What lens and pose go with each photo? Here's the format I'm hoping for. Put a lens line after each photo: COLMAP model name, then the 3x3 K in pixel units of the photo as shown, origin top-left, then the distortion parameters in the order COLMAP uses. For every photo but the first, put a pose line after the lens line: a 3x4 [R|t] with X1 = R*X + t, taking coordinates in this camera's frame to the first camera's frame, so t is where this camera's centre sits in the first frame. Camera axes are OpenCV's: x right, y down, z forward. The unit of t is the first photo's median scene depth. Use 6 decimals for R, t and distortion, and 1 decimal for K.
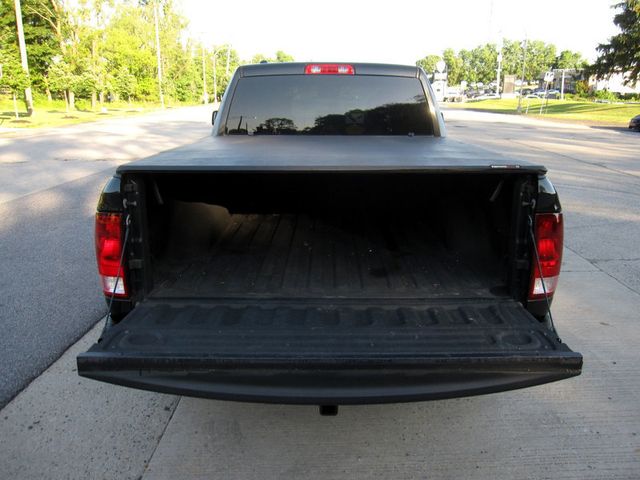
lens RADIAL K [[516.2, 0, 330.6], [0, 516.2, 238.9], [0, 0, 1]] dist [0.035976, -0.095850]
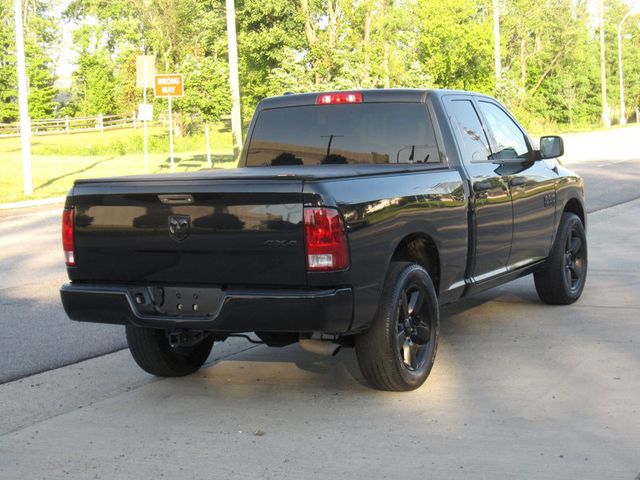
lens RADIAL K [[1267.7, 0, 320.0], [0, 1267.7, 240.0], [0, 0, 1]] dist [-0.158375, -0.042281]
pose [[0.885967, 0.004459, -0.463728, 0.108127], [-0.080753, 0.986160, -0.144799, 0.028531], [0.456664, 0.165735, 0.874065, -0.106128]]
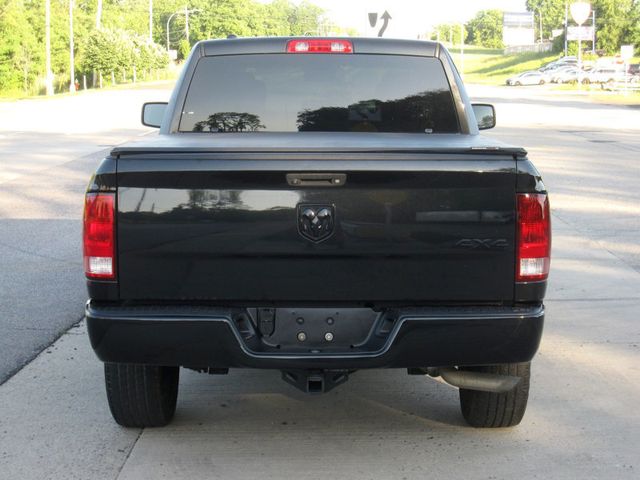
lens RADIAL K [[1267.7, 0, 320.0], [0, 1267.7, 240.0], [0, 0, 1]] dist [-0.158375, -0.042281]
pose [[0.999929, -0.001194, -0.011816, 0.001918], [-0.000463, 0.990261, -0.139220, 0.020753], [0.011868, 0.139216, 0.990191, -0.077885]]
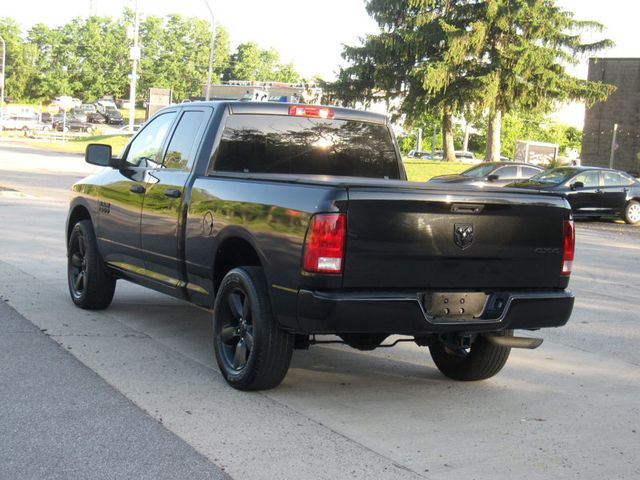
lens RADIAL K [[1267.7, 0, 320.0], [0, 1267.7, 240.0], [0, 0, 1]] dist [-0.158375, -0.042281]
pose [[0.887590, 0.013522, 0.460435, -0.113279], [0.067513, 0.984956, -0.159072, 0.031799], [-0.455660, 0.172276, 0.873324, -0.113579]]
